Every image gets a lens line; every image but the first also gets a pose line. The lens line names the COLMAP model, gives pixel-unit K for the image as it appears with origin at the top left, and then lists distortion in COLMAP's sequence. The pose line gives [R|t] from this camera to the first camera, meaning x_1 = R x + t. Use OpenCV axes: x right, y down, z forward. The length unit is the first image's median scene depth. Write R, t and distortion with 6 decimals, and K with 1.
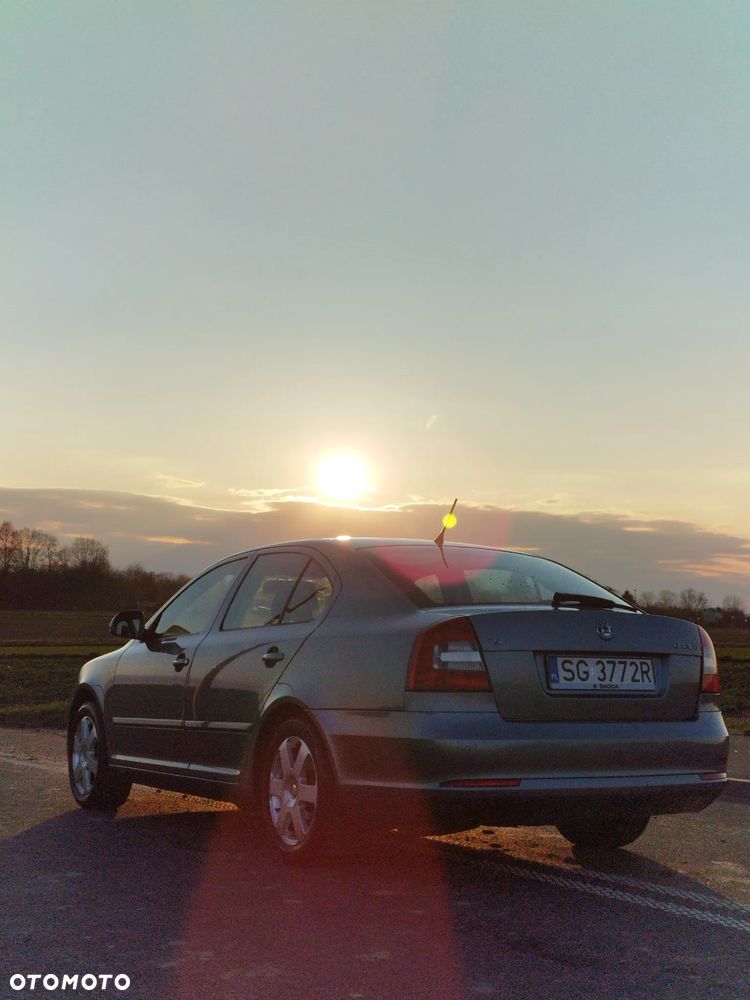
lens RADIAL K [[1411.4, 0, 375.0], [0, 1411.4, 500.0], [0, 0, 1]] dist [0.027993, -0.157528]
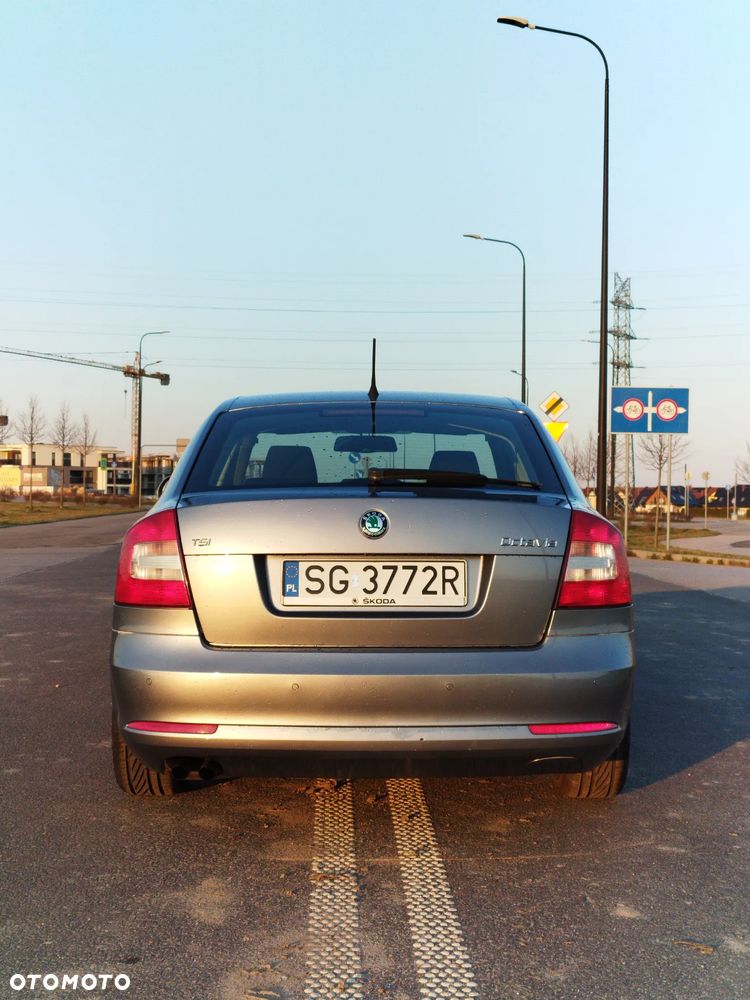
lens RADIAL K [[1411.4, 0, 375.0], [0, 1411.4, 500.0], [0, 0, 1]] dist [0.027993, -0.157528]
pose [[0.862980, -0.000397, -0.505239, 0.527266], [0.069868, 0.990485, 0.118562, -0.005611], [0.500385, -0.137617, 0.854796, 0.384064]]
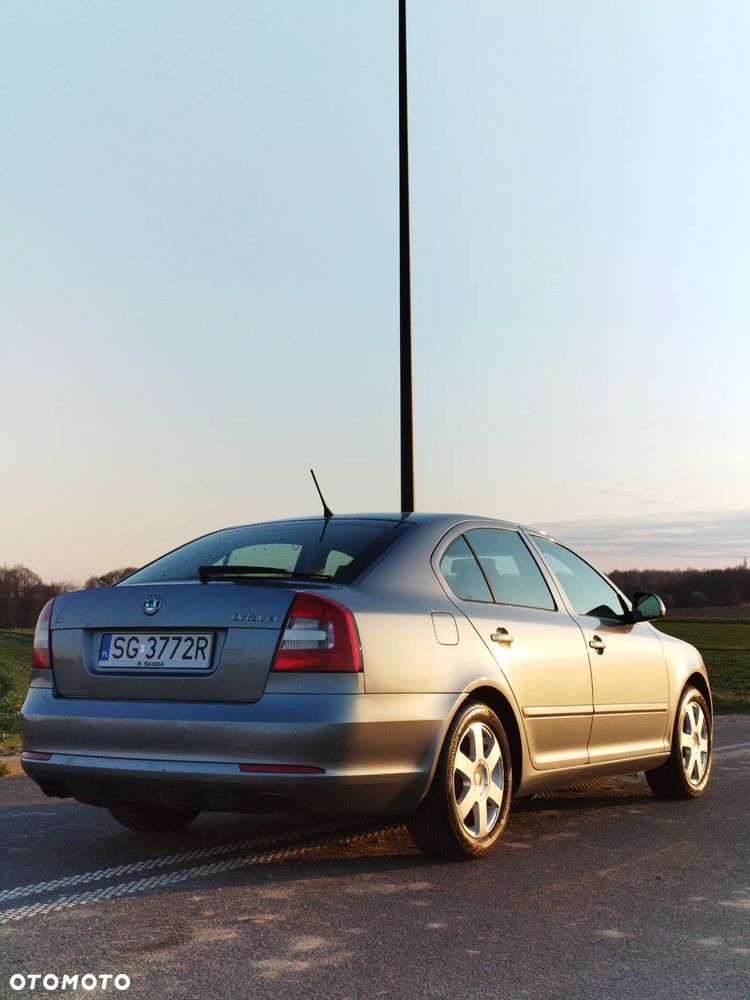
lens RADIAL K [[1427.8, 0, 394.3], [0, 1427.8, 497.5], [0, 0, 1]] dist [-0.001835, -0.080739]
pose [[0.513641, -0.102435, -0.851868, 1.065175], [0.106918, 0.992750, -0.054909, 0.090615], [0.851317, -0.062877, 0.520870, 0.643902]]
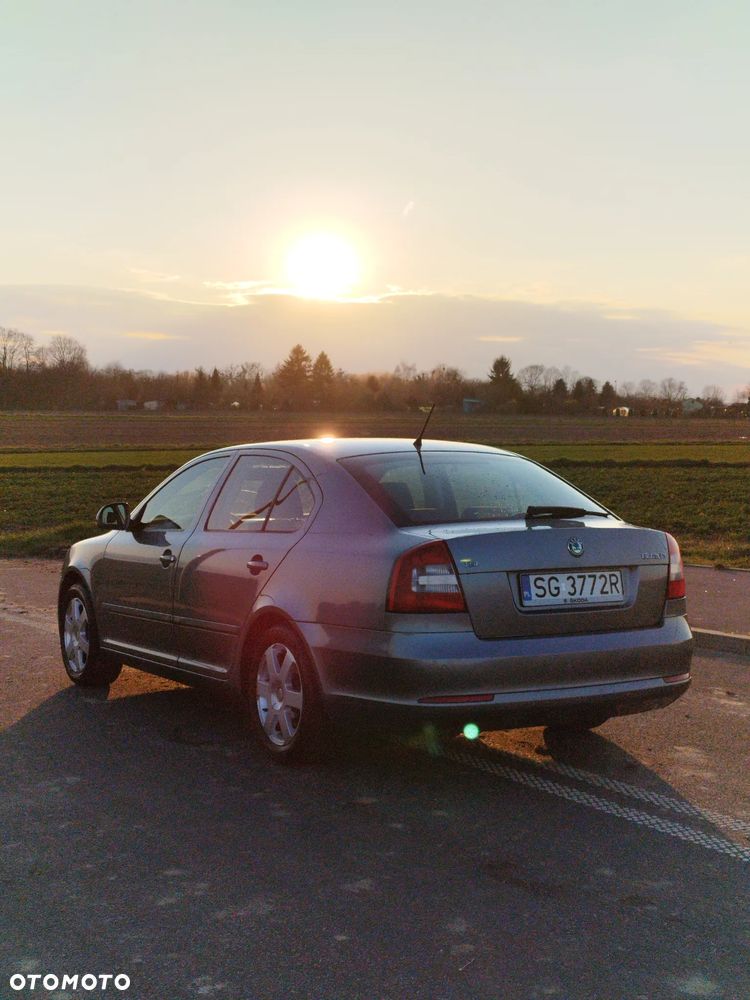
lens RADIAL K [[1411.4, 0, 375.0], [0, 1411.4, 500.0], [0, 0, 1]] dist [0.027993, -0.157528]
pose [[0.999847, -0.011674, 0.013062, 0.001626], [0.009675, 0.989556, 0.143824, -0.093052], [-0.014604, -0.143675, 0.989517, -0.022649]]
